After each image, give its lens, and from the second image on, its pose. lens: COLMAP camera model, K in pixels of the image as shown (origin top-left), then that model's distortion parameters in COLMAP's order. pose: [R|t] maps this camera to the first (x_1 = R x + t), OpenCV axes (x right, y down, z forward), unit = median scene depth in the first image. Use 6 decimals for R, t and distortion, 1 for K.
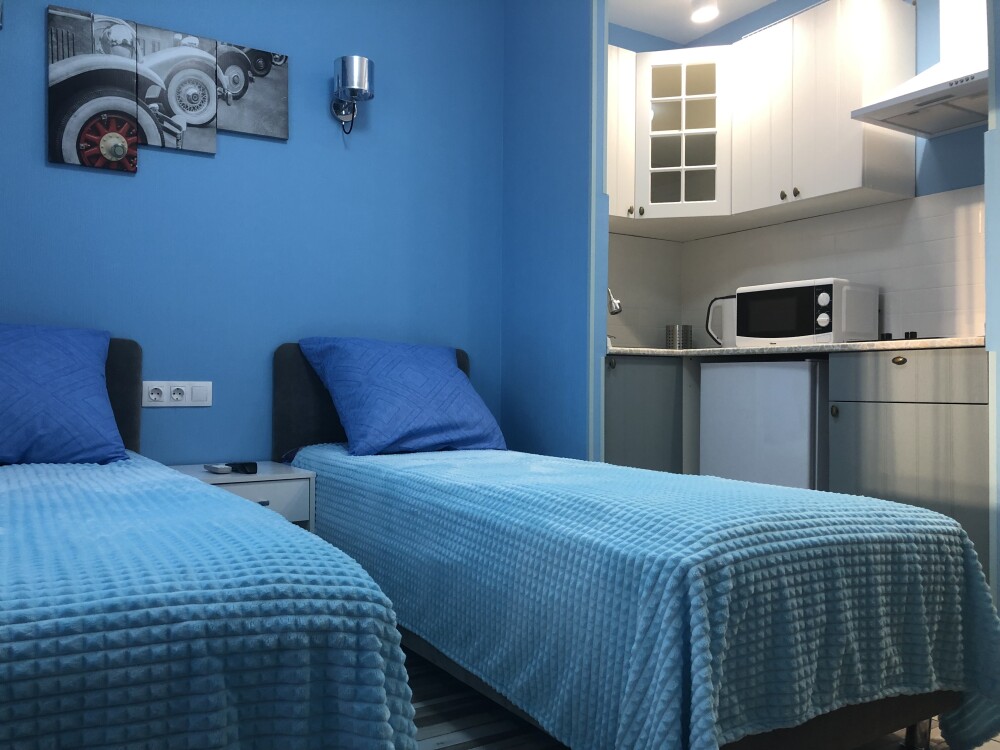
lens RADIAL K [[846.4, 0, 491.2], [0, 846.4, 374.2], [0, 0, 1]] dist [0.029183, 0.025803]
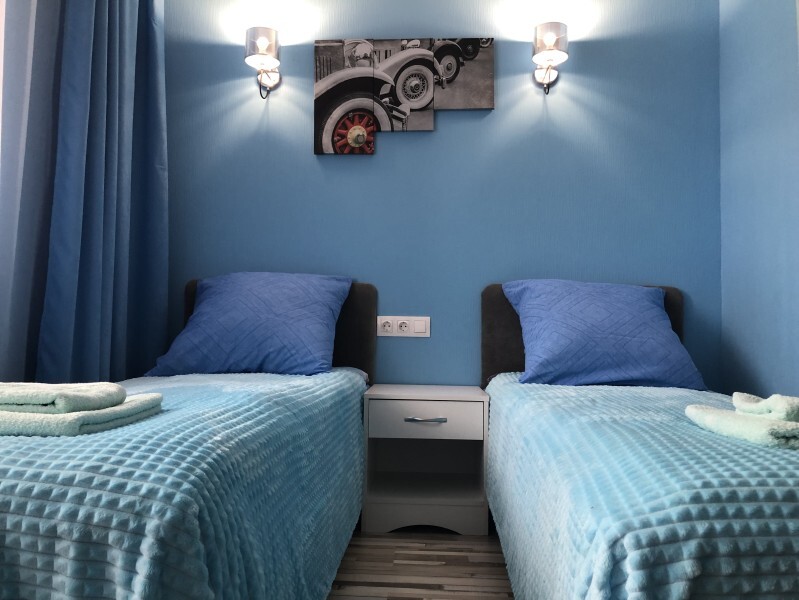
lens RADIAL K [[676.3, 0, 400.5], [0, 676.3, 302.8], [0, 0, 1]] dist [0.029183, 0.025803]
pose [[0.820524, -0.016684, -0.571368, 0.195344], [-0.006289, 0.999250, -0.038209, 0.026400], [0.571577, 0.034945, 0.819804, 0.193940]]
